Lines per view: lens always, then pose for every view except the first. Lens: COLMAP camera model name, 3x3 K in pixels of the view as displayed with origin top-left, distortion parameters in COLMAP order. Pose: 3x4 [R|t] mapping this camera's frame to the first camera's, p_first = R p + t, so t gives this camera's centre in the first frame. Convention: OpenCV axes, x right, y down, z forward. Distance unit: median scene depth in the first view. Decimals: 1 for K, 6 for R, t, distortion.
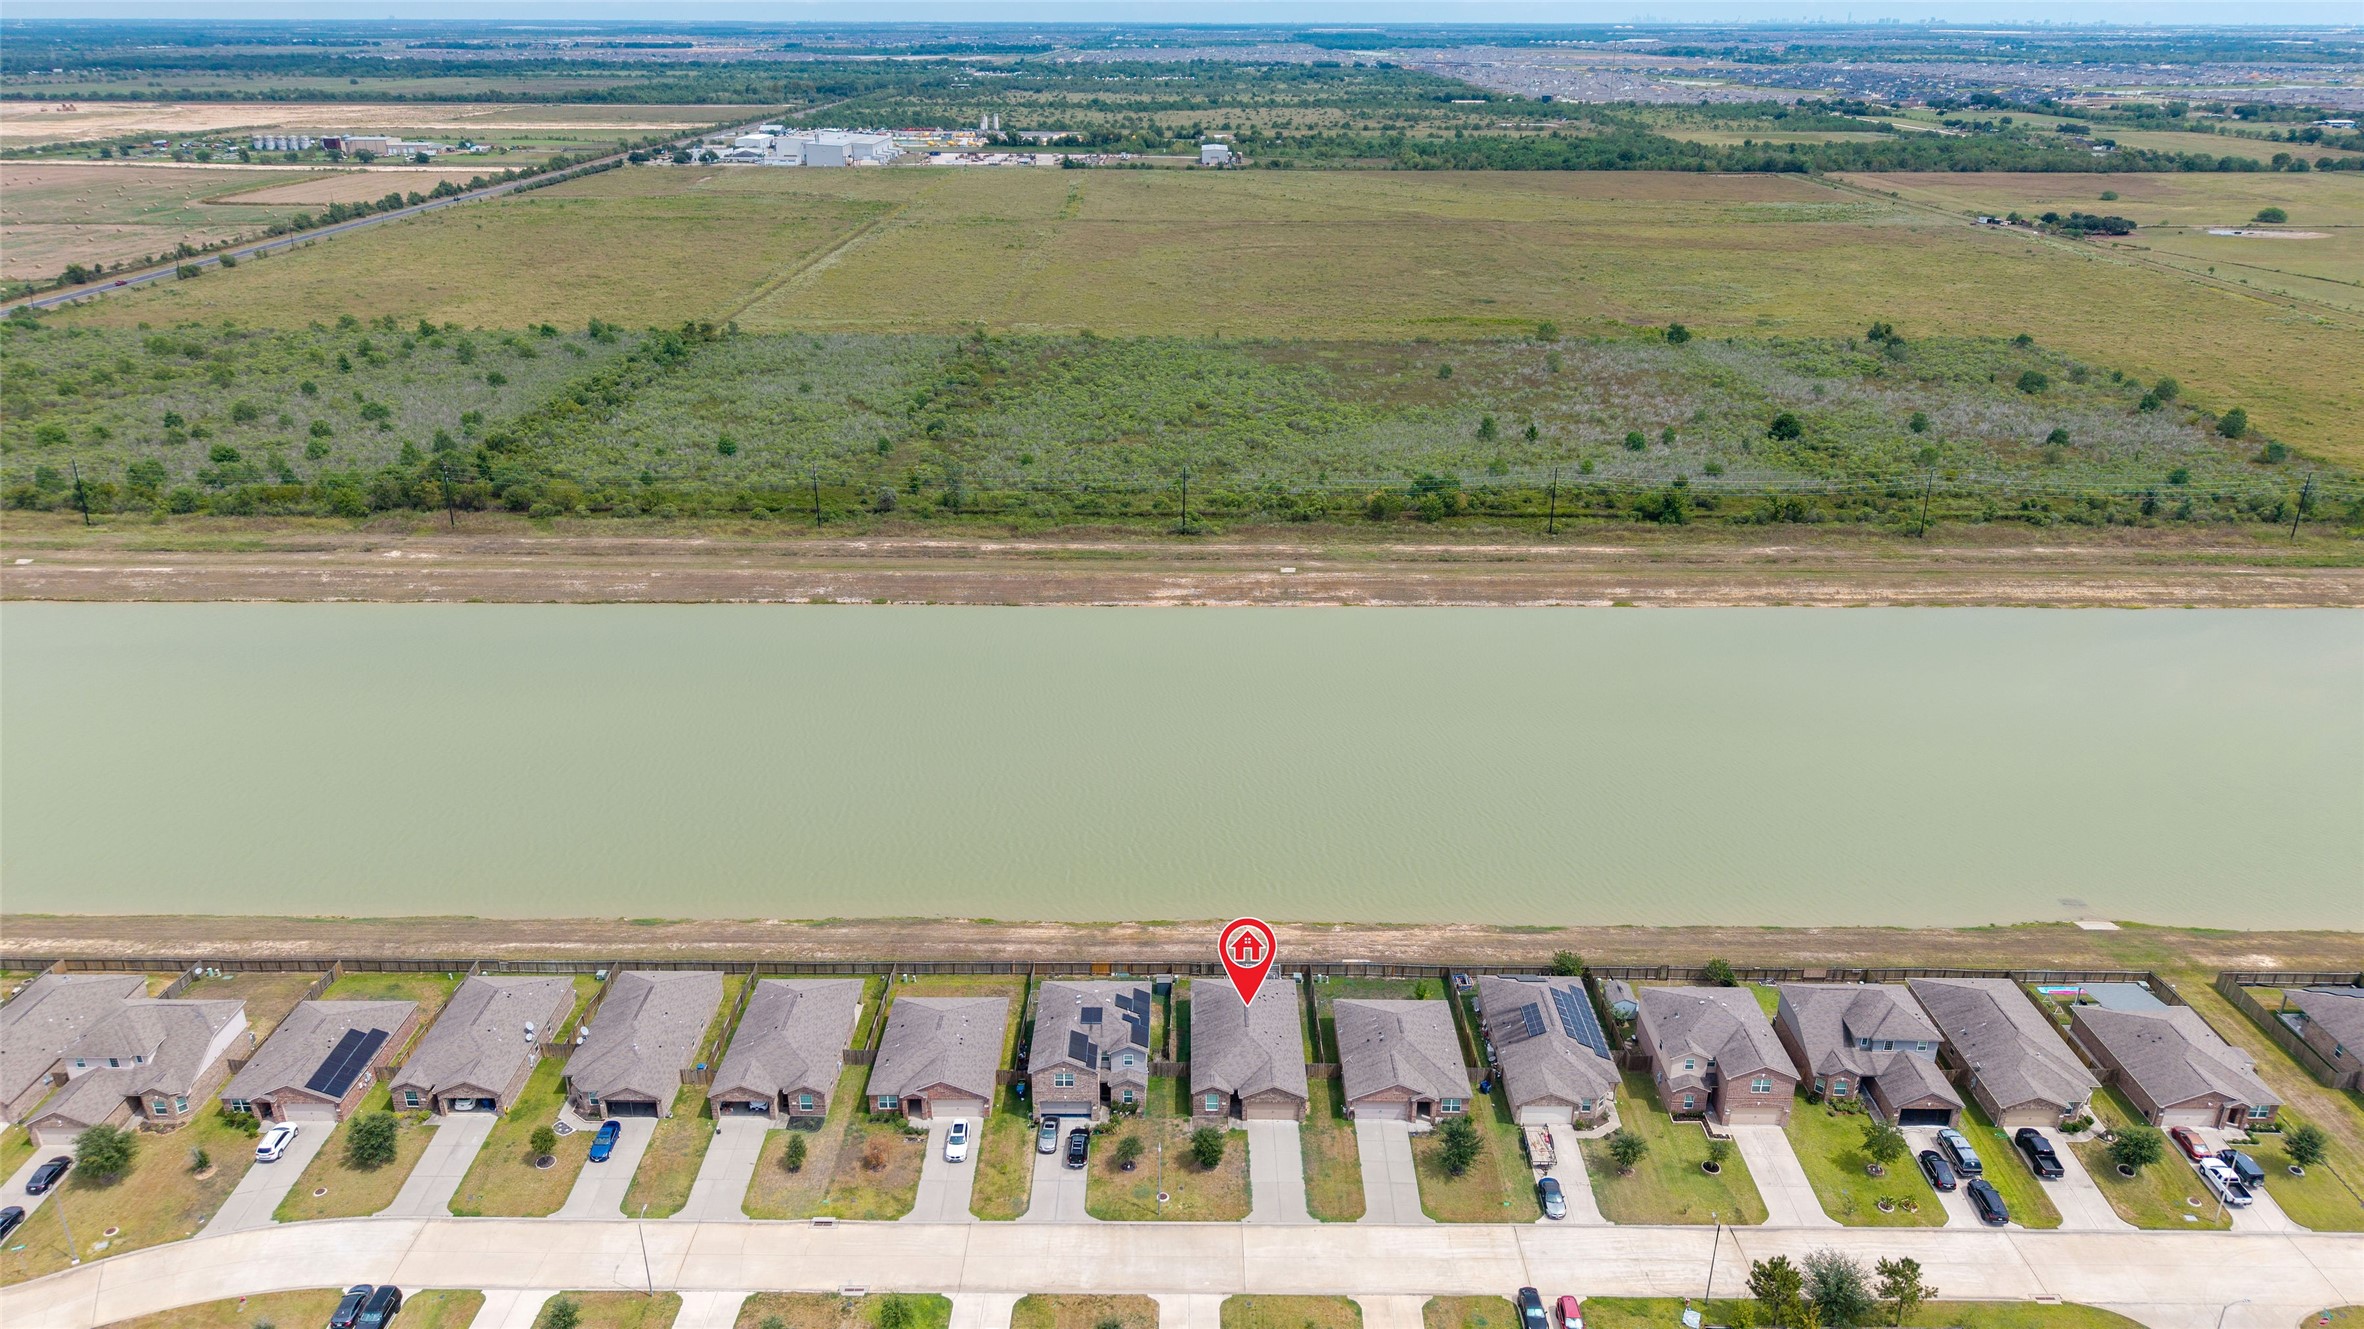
lens RADIAL K [[1581.7, 0, 1163.4], [0, 1581.7, 655.4], [0, 0, 1]] dist [0.018032, -0.023549]
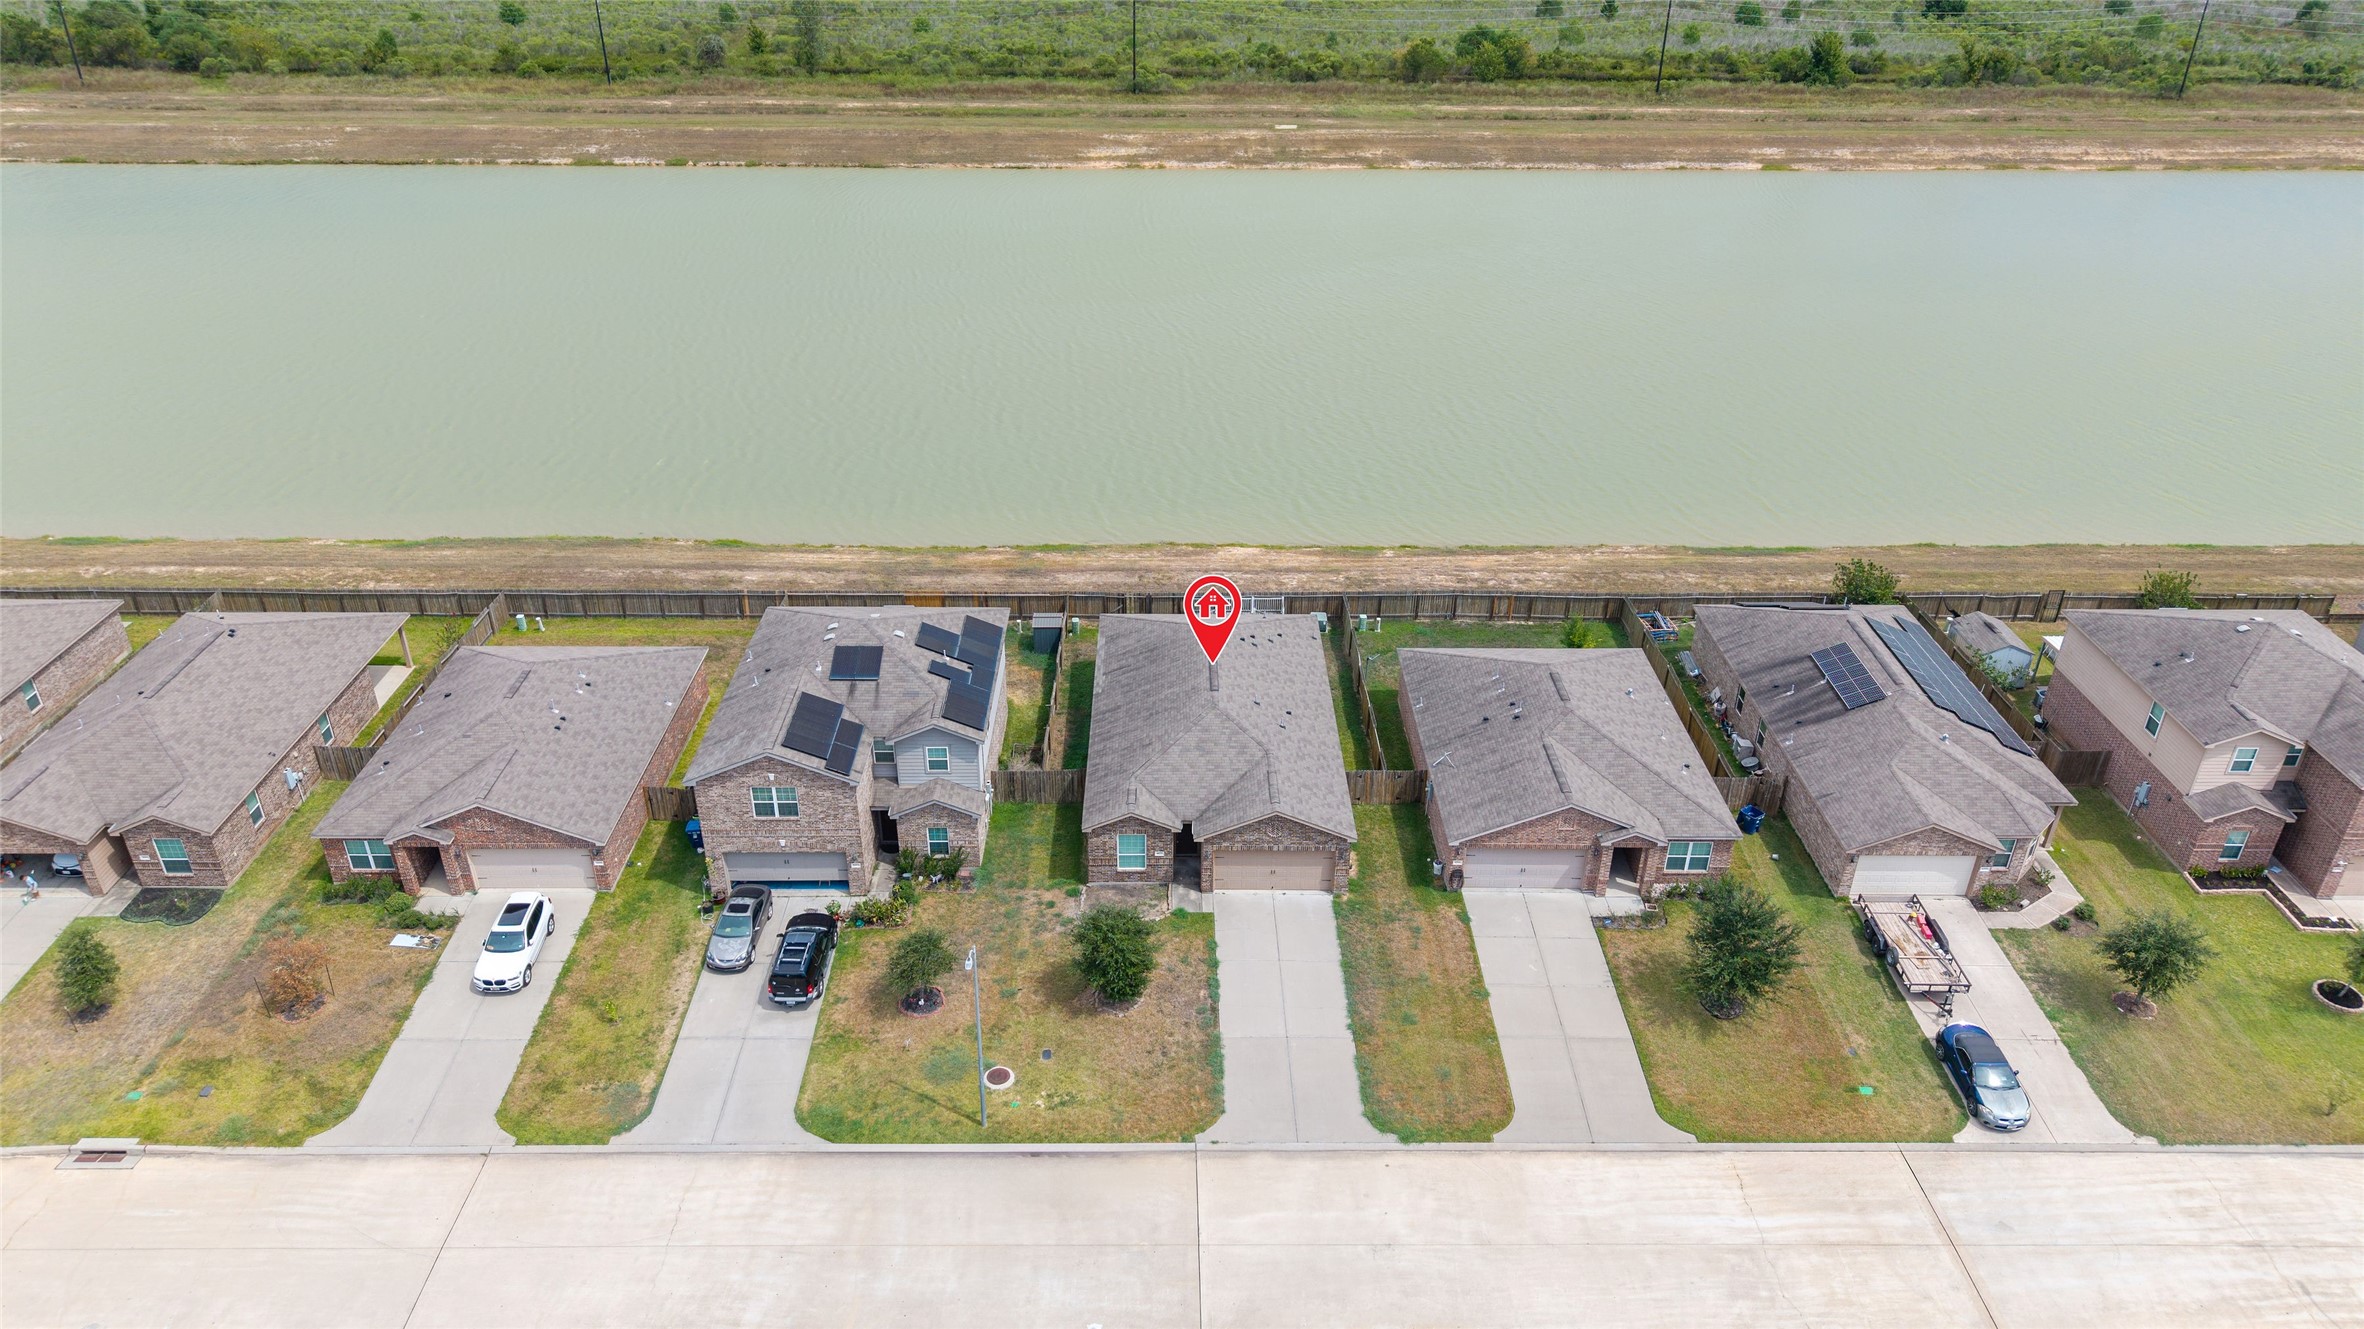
lens RADIAL K [[1581.7, 0, 1156.9], [0, 1581.7, 668.3], [0, 0, 1]] dist [0.018032, -0.023549]
pose [[0.999958, -0.003984, 0.008311, 0.017448], [0.002860, 0.991359, 0.131148, 0.090016], [-0.008762, -0.131119, 0.991328, 0.296509]]
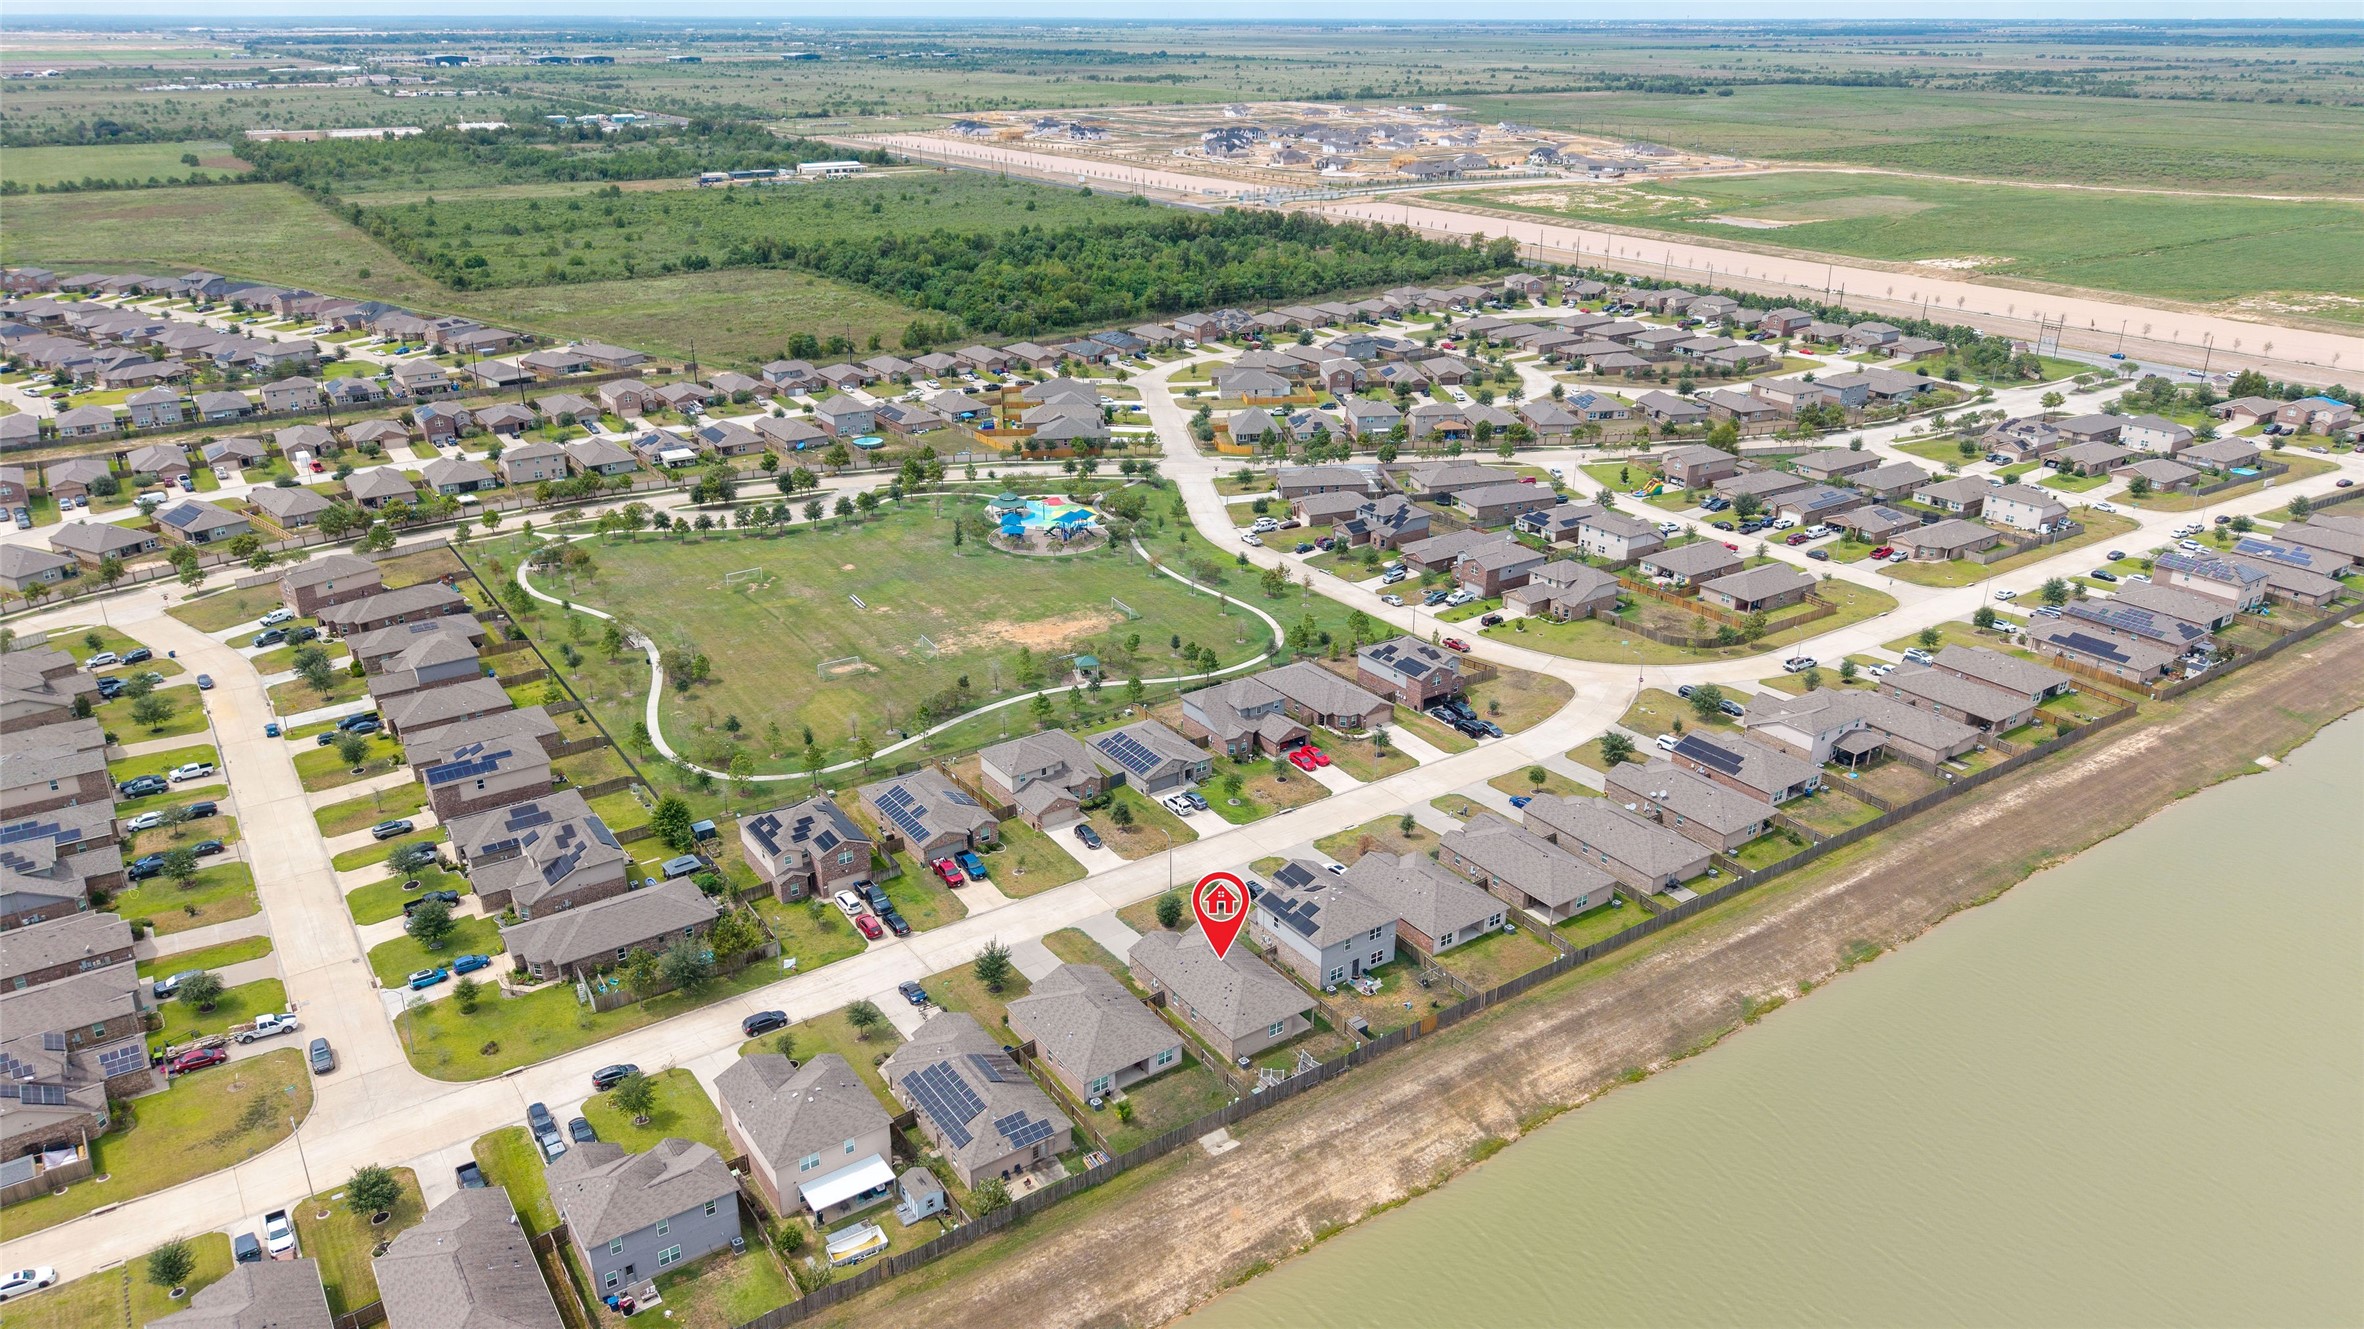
lens RADIAL K [[1581.7, 0, 1188.1], [0, 1581.7, 670.1], [0, 0, 1]] dist [0.018032, -0.023549]
pose [[-0.811035, 0.217914, -0.542895, 0.323603], [-0.223639, 0.742043, 0.631948, -0.310779], [0.540562, 0.633944, -0.553089, 0.775343]]
